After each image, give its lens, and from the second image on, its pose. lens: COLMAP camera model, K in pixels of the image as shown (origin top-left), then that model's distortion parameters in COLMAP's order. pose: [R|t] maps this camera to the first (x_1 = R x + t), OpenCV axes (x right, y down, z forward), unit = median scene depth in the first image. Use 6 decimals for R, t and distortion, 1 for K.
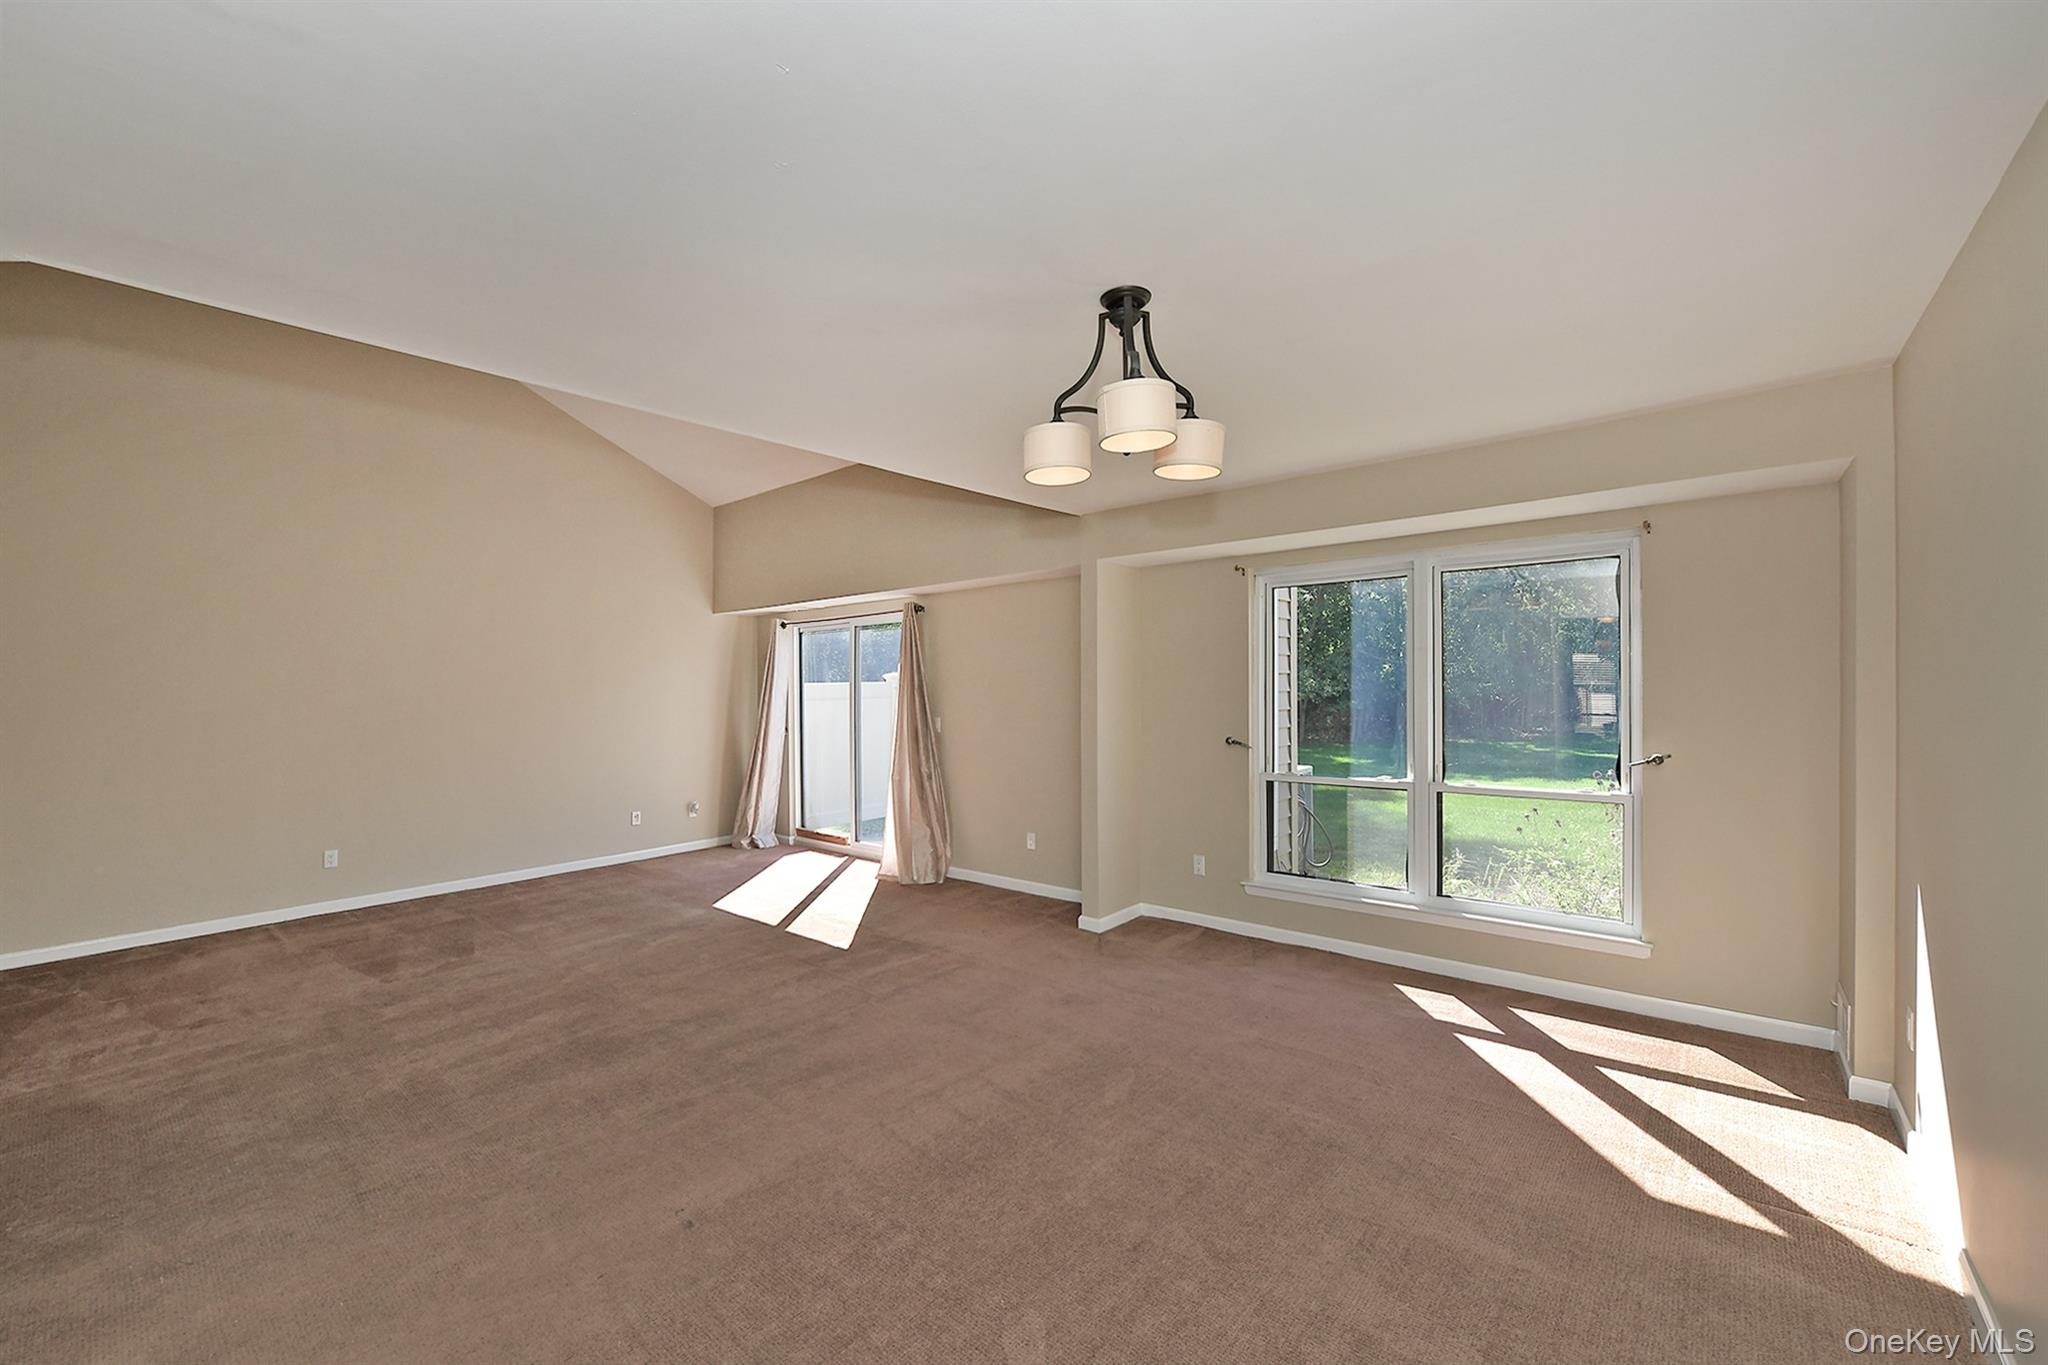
lens RADIAL K [[835.7, 0, 1029.0], [0, 835.7, 701.2], [0, 0, 1]] dist [-0.003100, 0.000124]
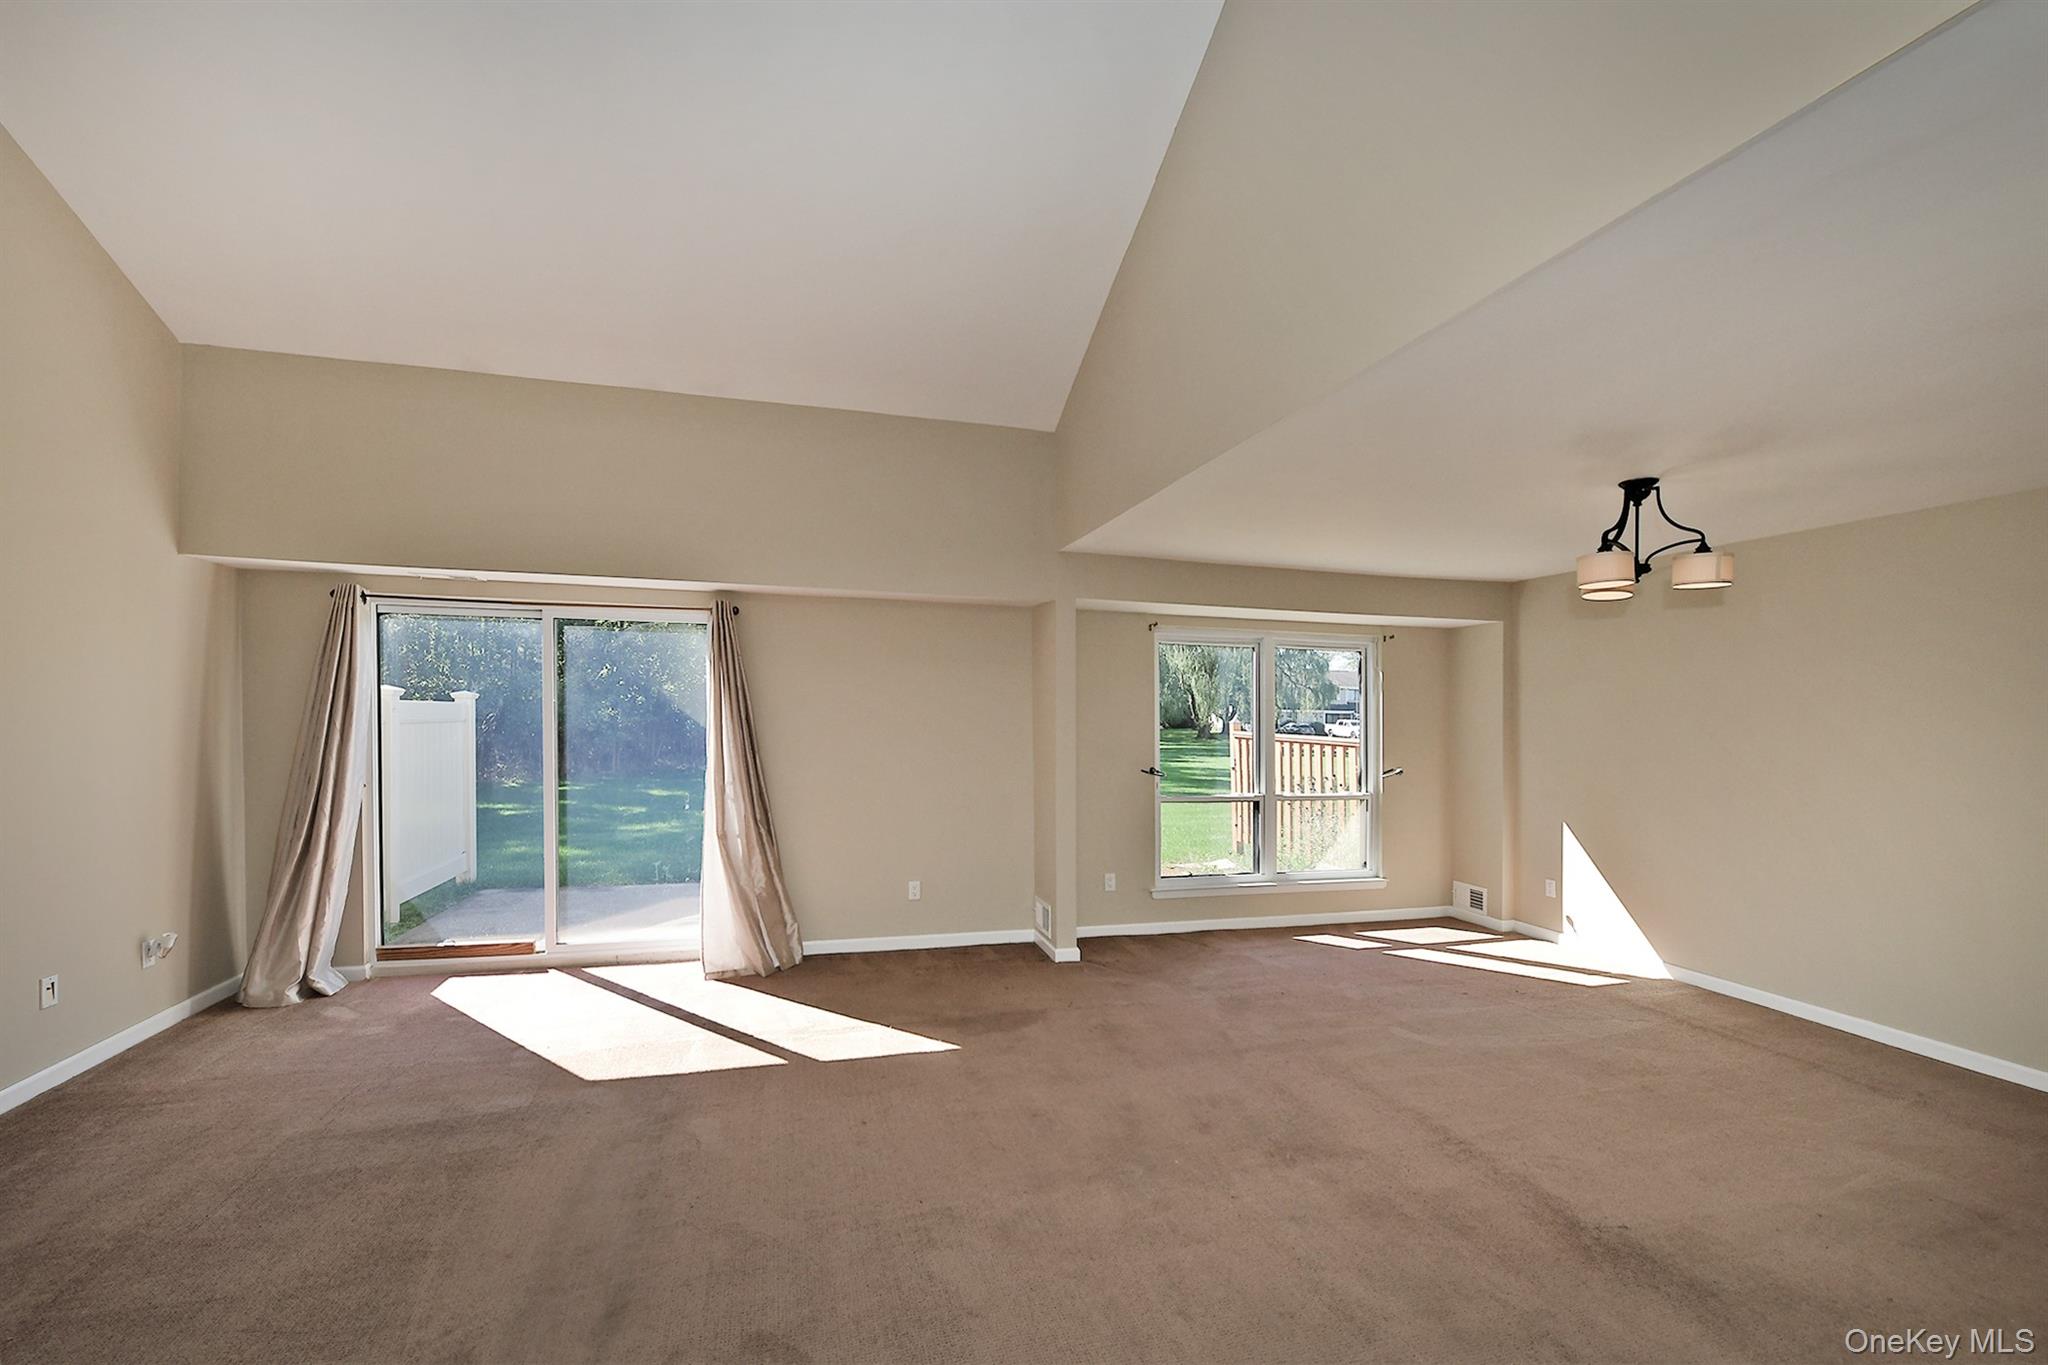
lens RADIAL K [[835.7, 0, 990.8], [0, 835.7, 731.0], [0, 0, 1]] dist [-0.003100, 0.000124]
pose [[0.559880, 0.009930, 0.828514, -0.815774], [-0.007996, 0.999946, -0.006581, 0.001810], [-0.828535, -0.002940, 0.559930, 0.502982]]
